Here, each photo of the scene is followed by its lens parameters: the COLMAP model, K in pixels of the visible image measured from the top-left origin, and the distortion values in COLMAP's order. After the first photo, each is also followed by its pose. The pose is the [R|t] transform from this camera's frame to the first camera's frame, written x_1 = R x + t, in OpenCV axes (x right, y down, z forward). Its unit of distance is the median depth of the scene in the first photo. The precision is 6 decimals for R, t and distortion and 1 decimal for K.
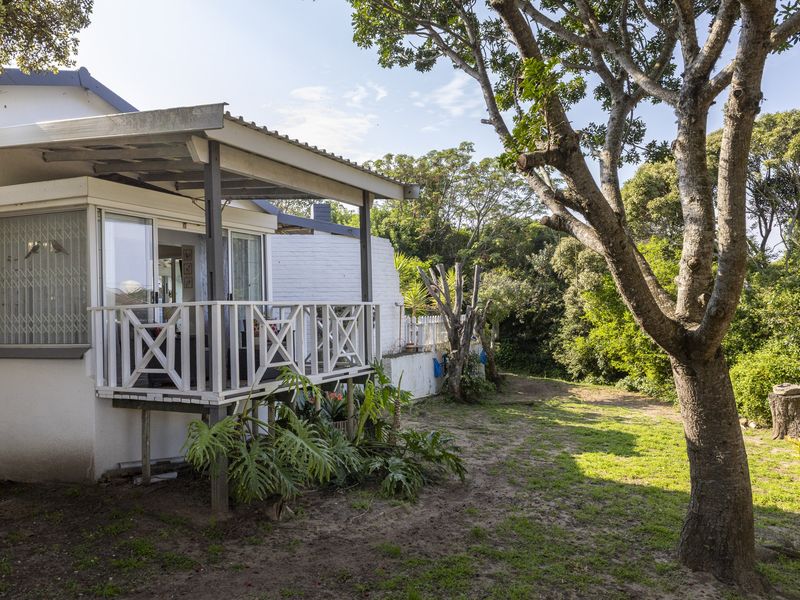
lens RADIAL K [[532.8, 0, 400.0], [0, 532.8, 300.0], [0, 0, 1]] dist [-0.005227, 0.002735]
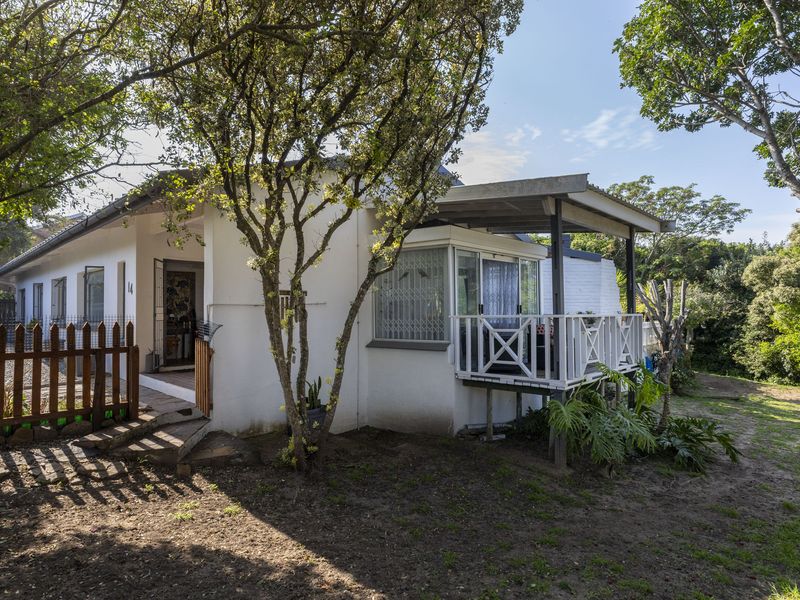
lens RADIAL K [[430.8, 0, 400.0], [0, 430.8, 300.0], [0, 0, 1]] dist [0.019377, -0.013999]
pose [[0.974322, 0.017305, -0.224495, -0.386123], [-0.015505, 0.999832, 0.009778, -0.032302], [0.224626, -0.006046, 0.974426, -0.146283]]
